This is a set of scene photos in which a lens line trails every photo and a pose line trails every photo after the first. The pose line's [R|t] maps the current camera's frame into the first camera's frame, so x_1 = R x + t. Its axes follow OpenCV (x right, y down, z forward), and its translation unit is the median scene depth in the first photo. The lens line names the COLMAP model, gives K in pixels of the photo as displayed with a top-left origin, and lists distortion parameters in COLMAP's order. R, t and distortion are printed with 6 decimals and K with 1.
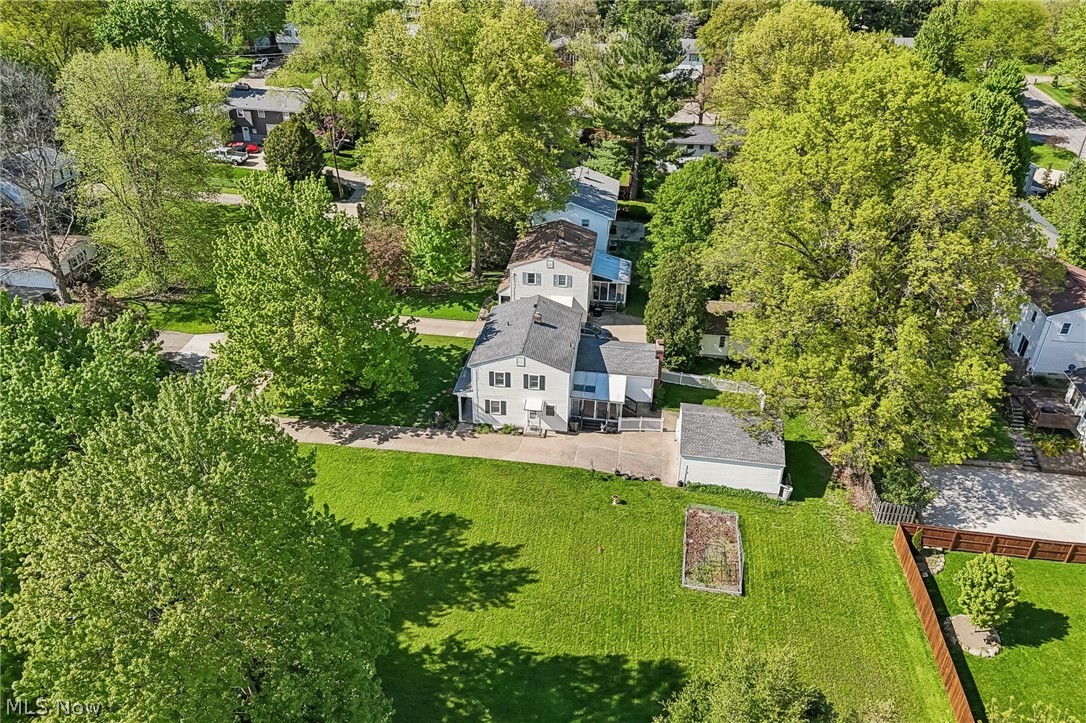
lens RADIAL K [[793.7, 0, 541.5], [0, 793.7, 363.3], [0, 0, 1]] dist [0.048230, -0.038476]
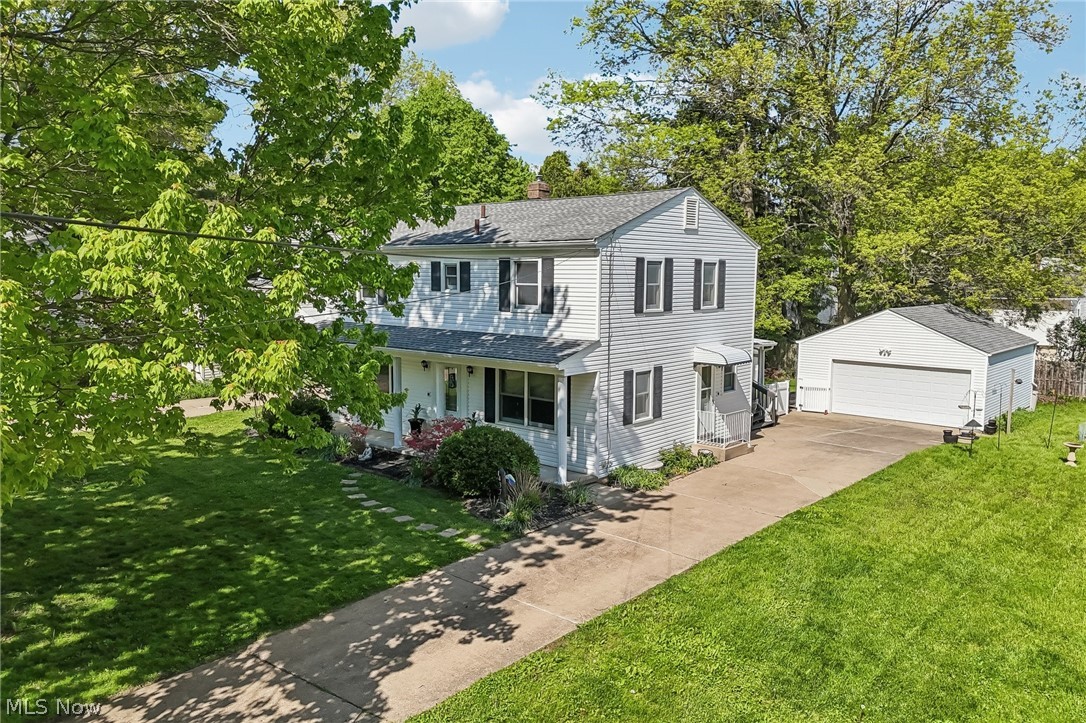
lens RADIAL K [[793.7, 0, 542.9], [0, 793.7, 362.5], [0, 0, 1]] dist [0.048230, -0.038476]
pose [[0.546627, -0.098968, 0.831507, -0.332257], [0.419826, 0.891565, -0.169874, 0.080115], [-0.724531, 0.441946, 0.528903, 0.864163]]
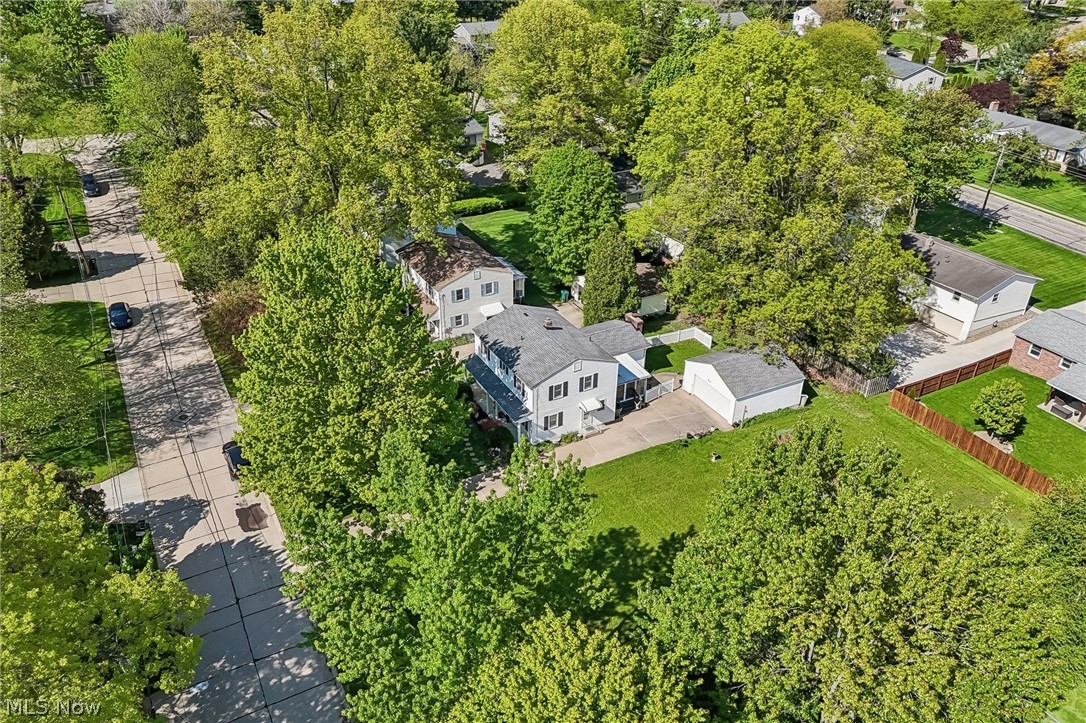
lens RADIAL K [[793.7, 0, 542.2], [0, 793.7, 359.8], [0, 0, 1]] dist [0.048230, -0.038476]
pose [[0.807883, -0.301549, 0.506353, -0.544223], [0.298782, 0.950149, 0.089139, -0.108308], [-0.507990, 0.079275, 0.857707, 0.161648]]
